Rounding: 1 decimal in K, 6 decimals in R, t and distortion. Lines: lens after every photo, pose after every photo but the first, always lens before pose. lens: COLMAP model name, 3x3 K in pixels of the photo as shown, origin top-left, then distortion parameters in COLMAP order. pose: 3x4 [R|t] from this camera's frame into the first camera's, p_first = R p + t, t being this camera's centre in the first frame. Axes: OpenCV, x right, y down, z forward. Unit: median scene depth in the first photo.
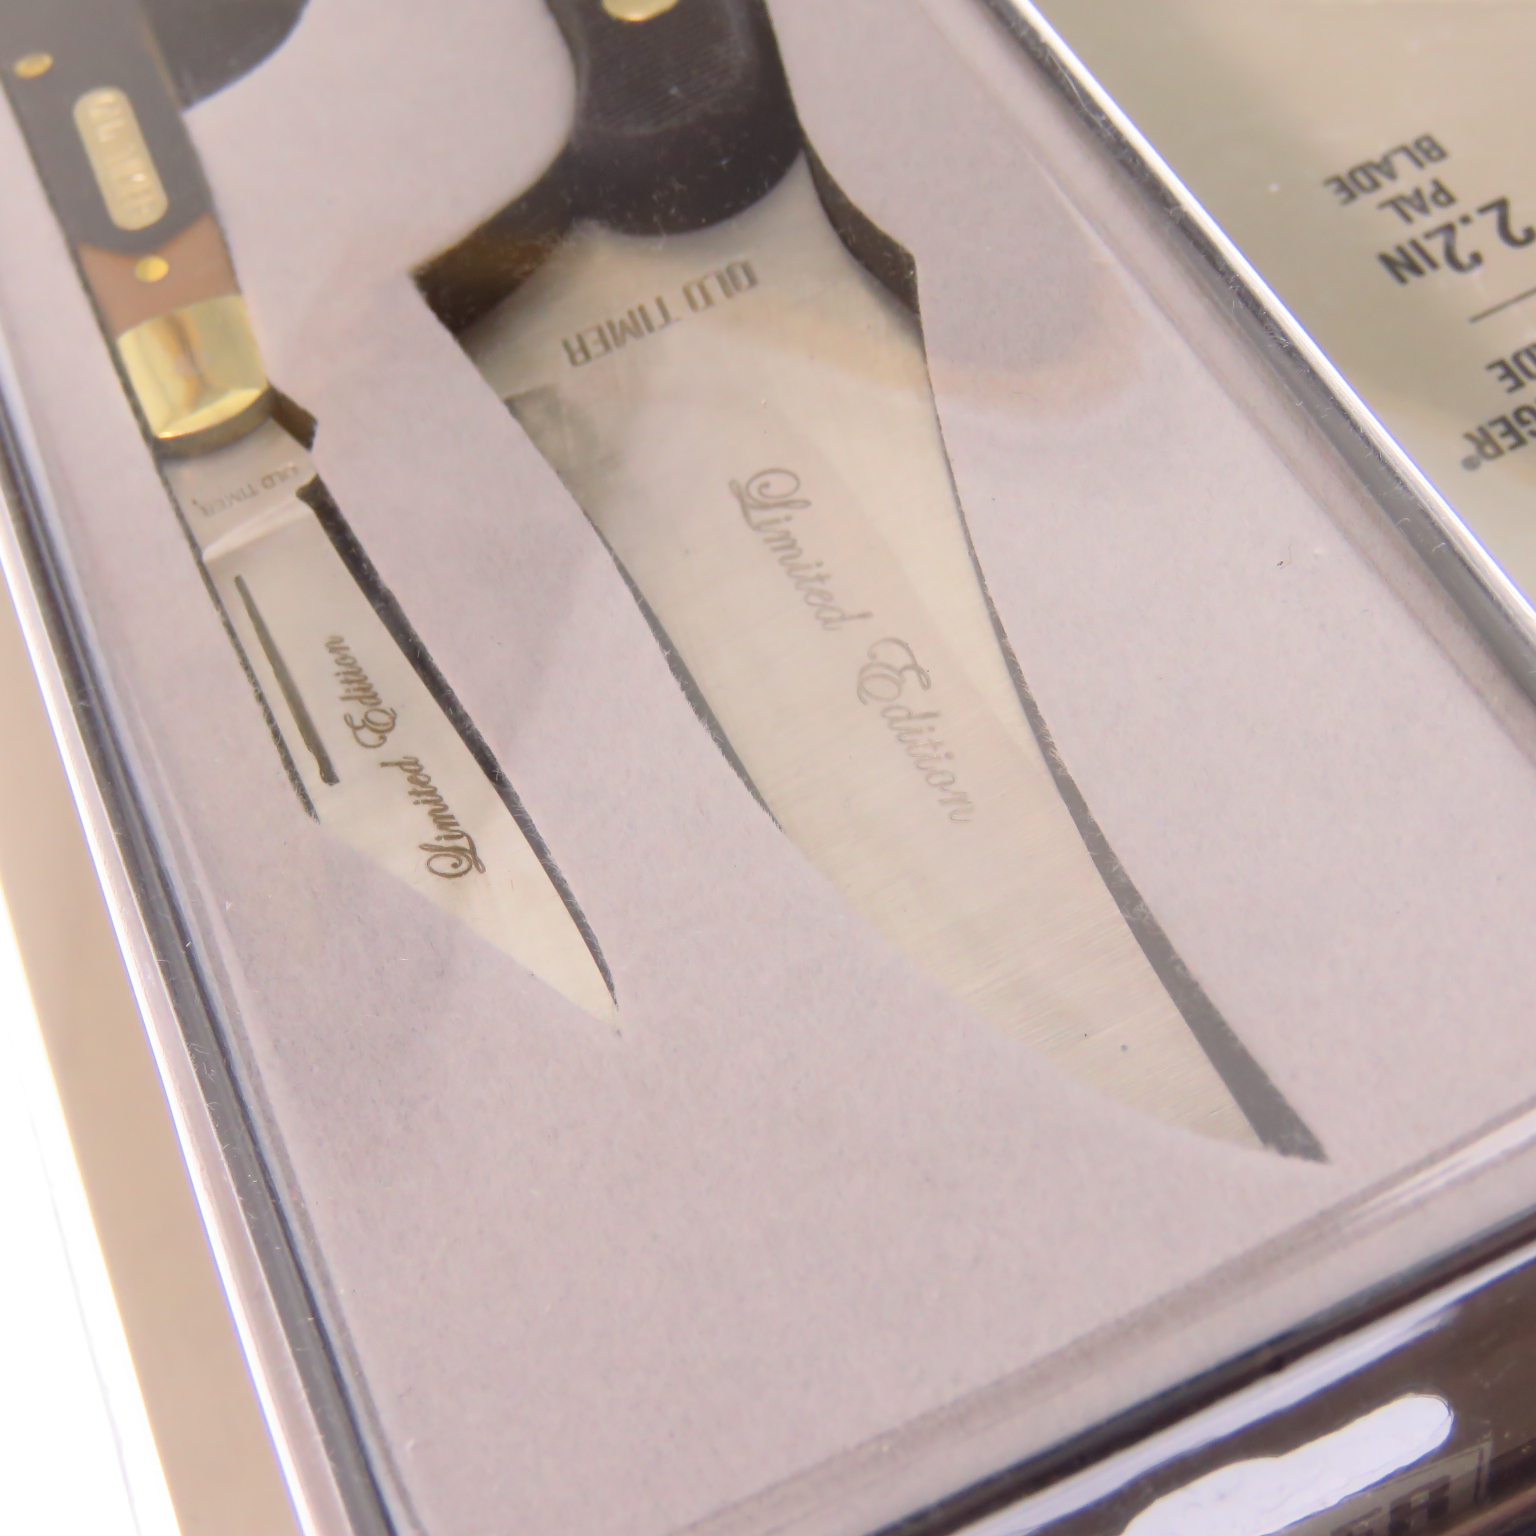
lens RADIAL K [[2581.5, 0, 769.4], [0, 2581.5, 773.9], [0, 0, 1]] dist [-0.027770, 0.000000]
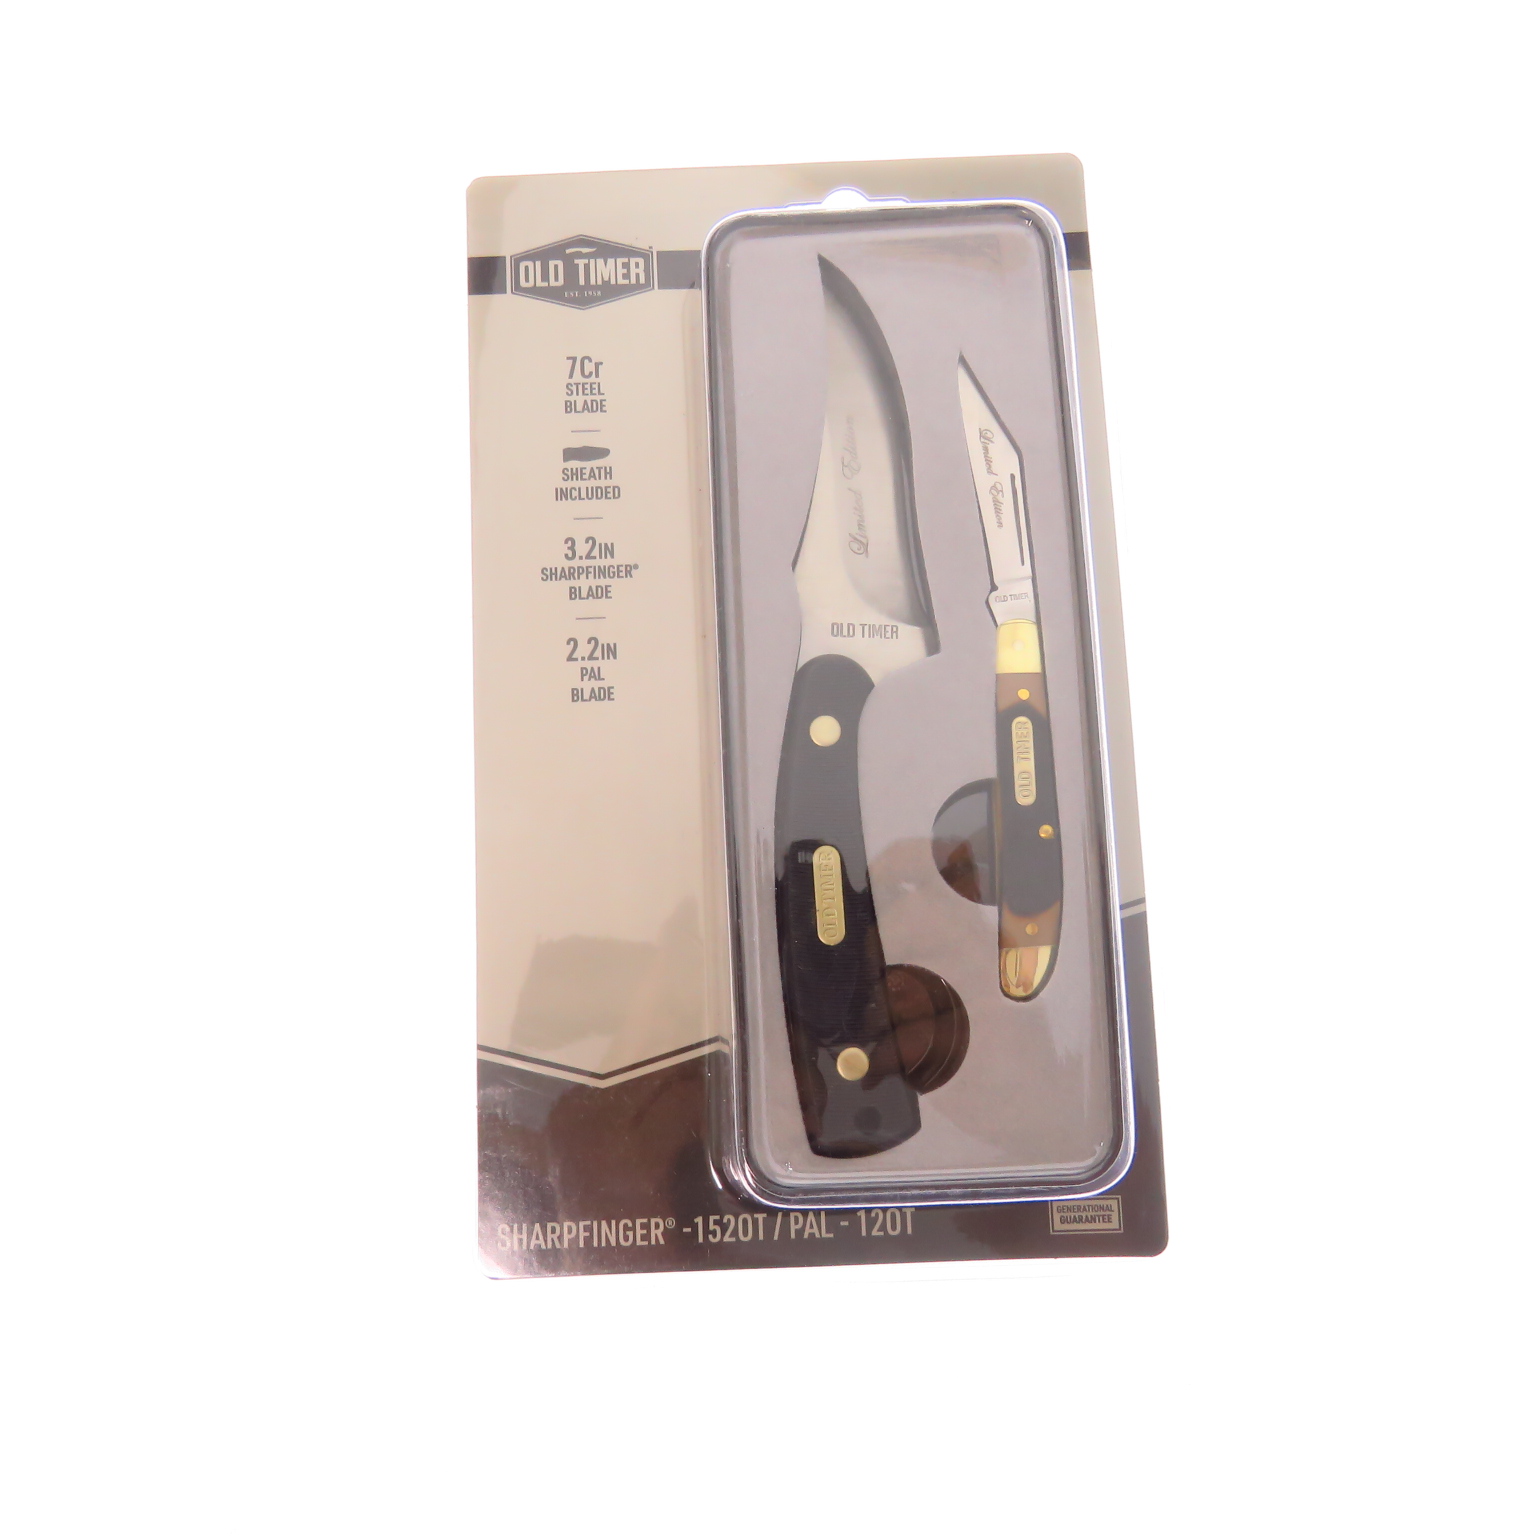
lens RADIAL K [[1310.5, 0, 762.0], [0, 1310.5, 777.6], [0, 0, 1]] dist [-0.014056, -0.029483]
pose [[-0.917175, -0.308156, 0.252645, -0.363213], [0.396080, -0.635449, 0.662816, -1.318056], [-0.043708, 0.707986, 0.704872, 0.043901]]
